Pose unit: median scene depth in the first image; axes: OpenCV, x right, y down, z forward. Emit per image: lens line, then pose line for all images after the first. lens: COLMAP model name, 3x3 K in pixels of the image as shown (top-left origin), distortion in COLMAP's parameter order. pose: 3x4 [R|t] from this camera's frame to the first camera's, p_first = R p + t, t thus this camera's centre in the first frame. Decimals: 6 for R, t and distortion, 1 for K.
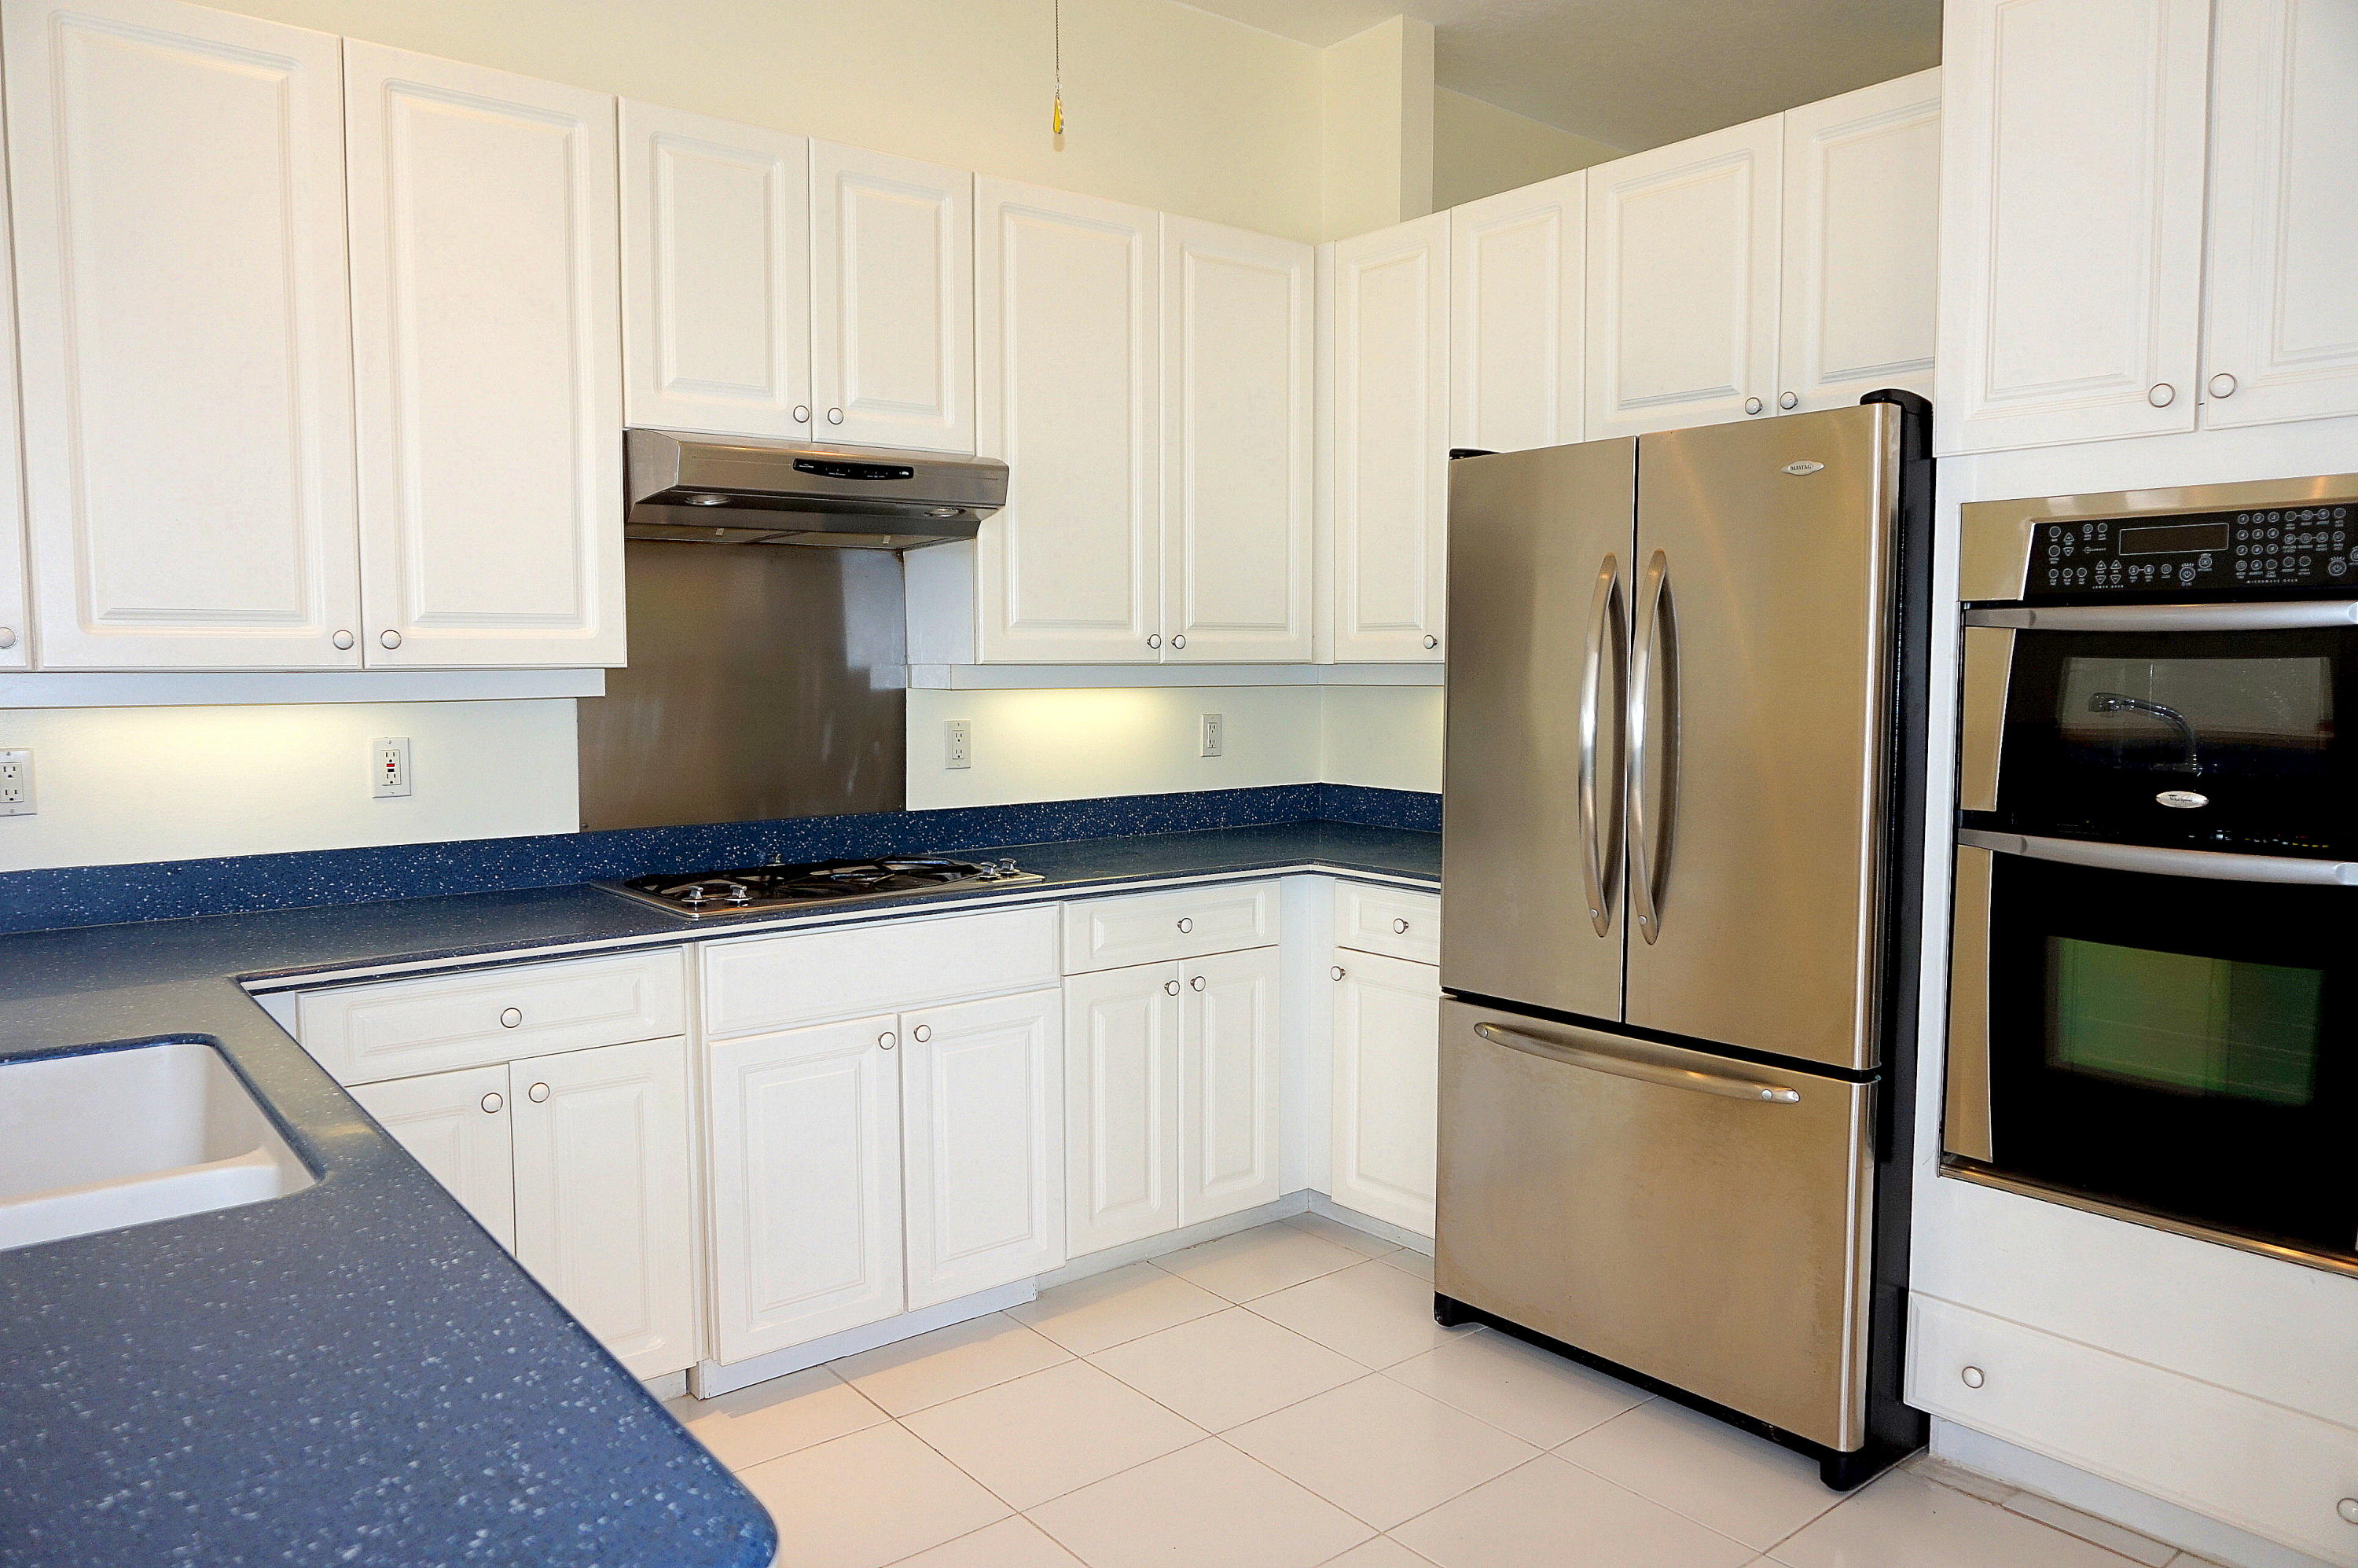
lens RADIAL K [[1608.5, 0, 1179.0], [0, 1608.5, 784.0], [0, 0, 1]] dist [-0.036292, 0.030592]
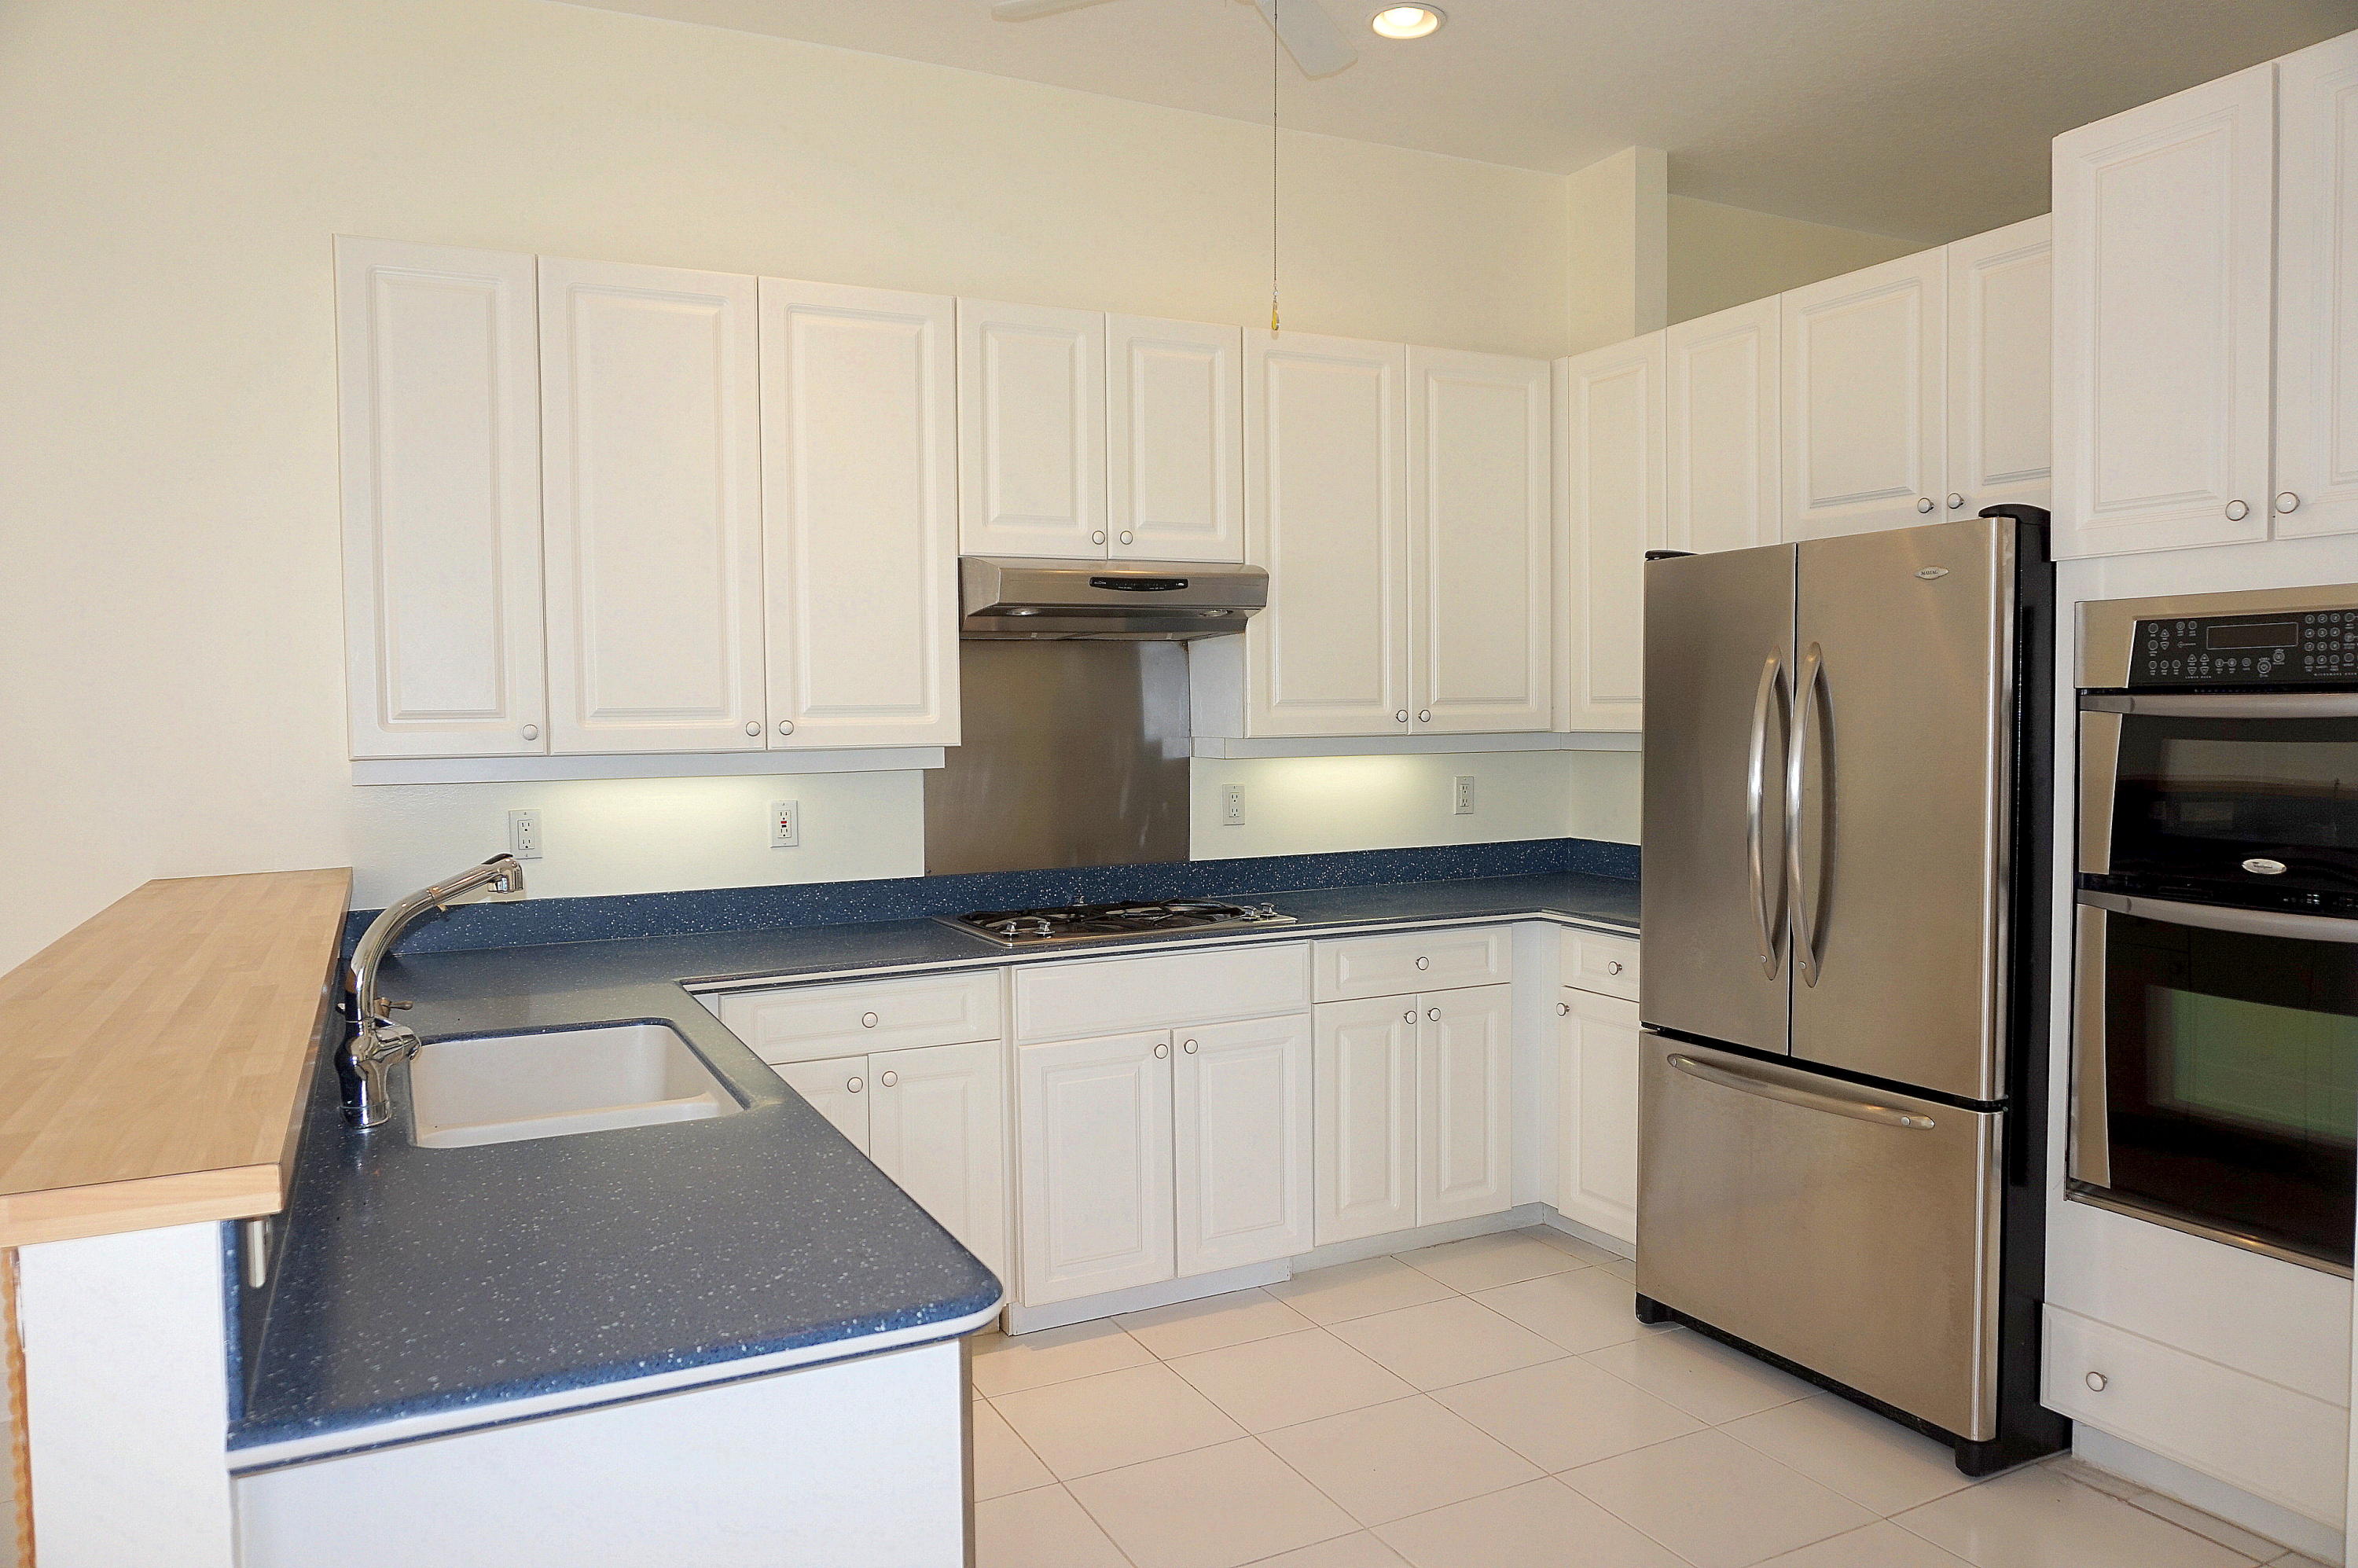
lens RADIAL K [[1608.5, 0, 1179.0], [0, 1608.5, 784.0], [0, 0, 1]] dist [-0.036292, 0.030592]
pose [[0.978039, 0.000503, -0.208422, 0.088127], [-0.006195, 0.999625, -0.026658, -0.010636], [0.208331, 0.027364, 0.977676, -0.201376]]
